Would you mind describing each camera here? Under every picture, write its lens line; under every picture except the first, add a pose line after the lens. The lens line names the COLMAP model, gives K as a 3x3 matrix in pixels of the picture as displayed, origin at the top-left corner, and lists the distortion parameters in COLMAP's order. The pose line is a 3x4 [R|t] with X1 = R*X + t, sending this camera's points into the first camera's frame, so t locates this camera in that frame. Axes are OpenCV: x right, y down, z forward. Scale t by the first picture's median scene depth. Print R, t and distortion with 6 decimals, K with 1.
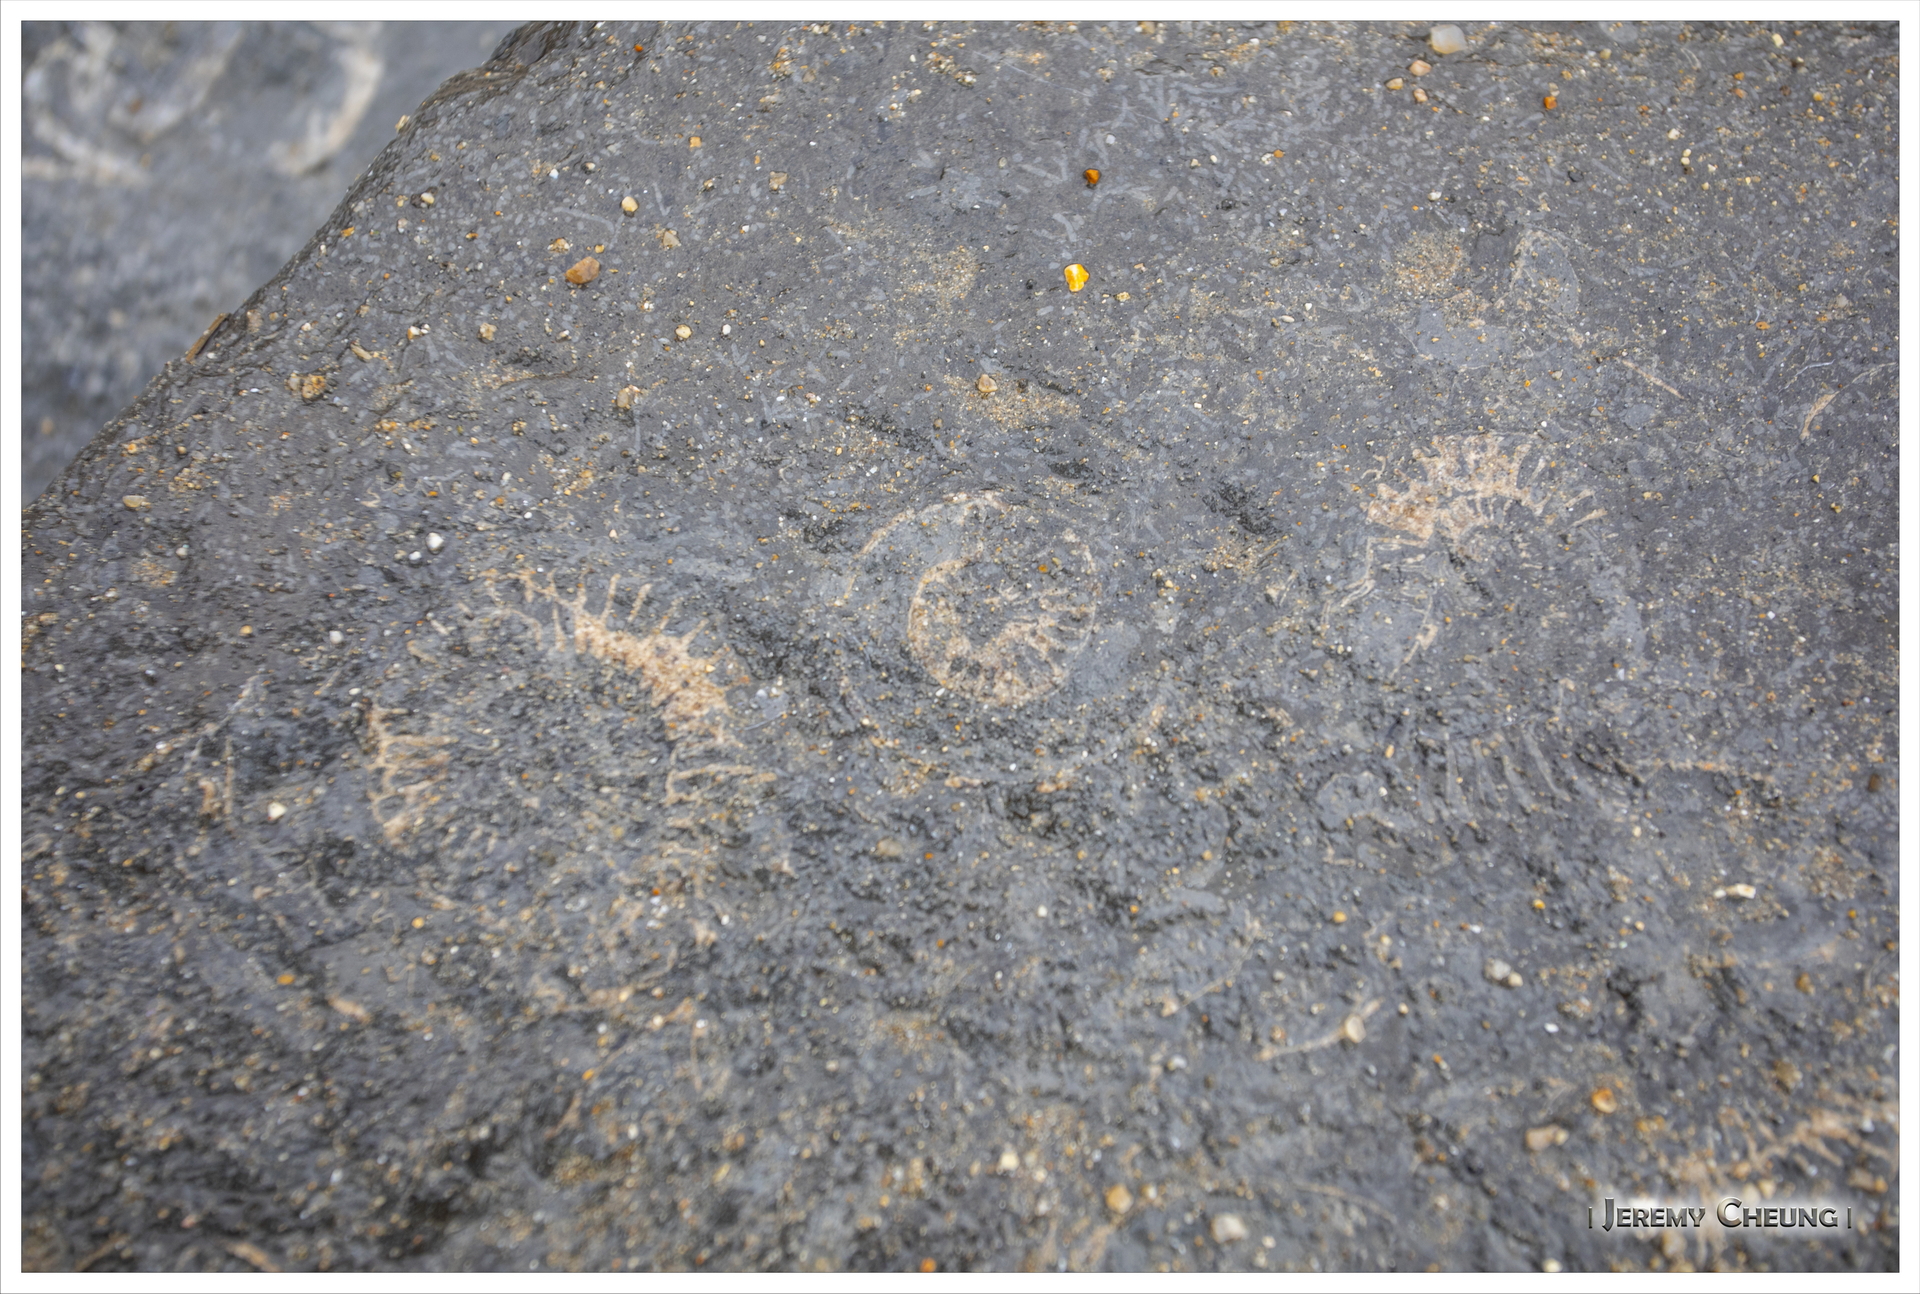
lens RADIAL K [[2026.5, 0, 960.0], [0, 2026.5, 647.0], [0, 0, 1]] dist [0.002025, 0.162260]
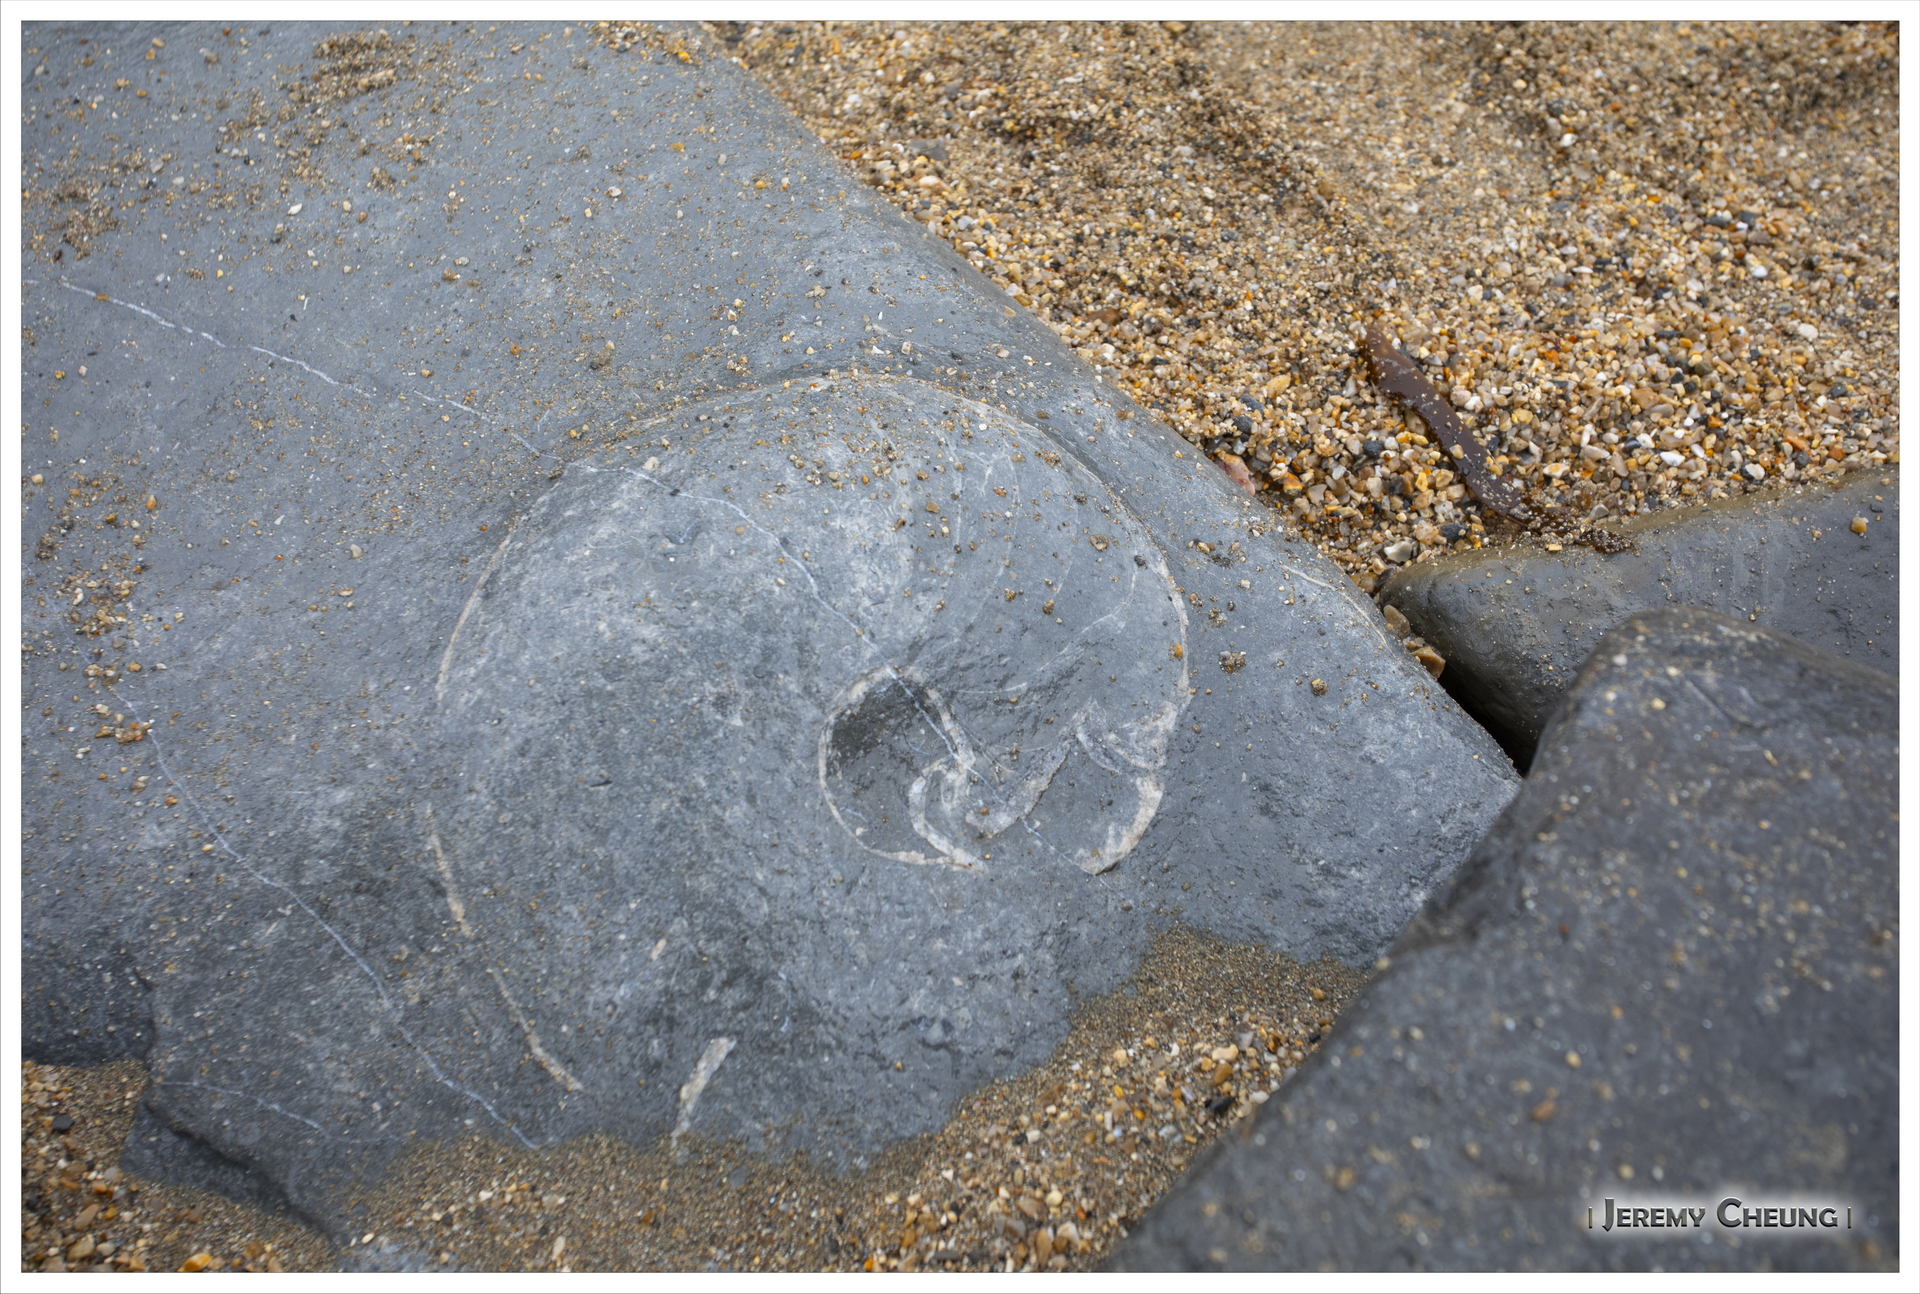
lens RADIAL K [[2026.5, 0, 960.0], [0, 2026.5, 647.0], [0, 0, 1]] dist [0.002025, 0.162260]
pose [[0.989826, 0.104408, -0.096664, -0.487596], [-0.122050, 0.972237, -0.199647, -0.174581], [0.073136, 0.209413, 0.975088, -0.414893]]
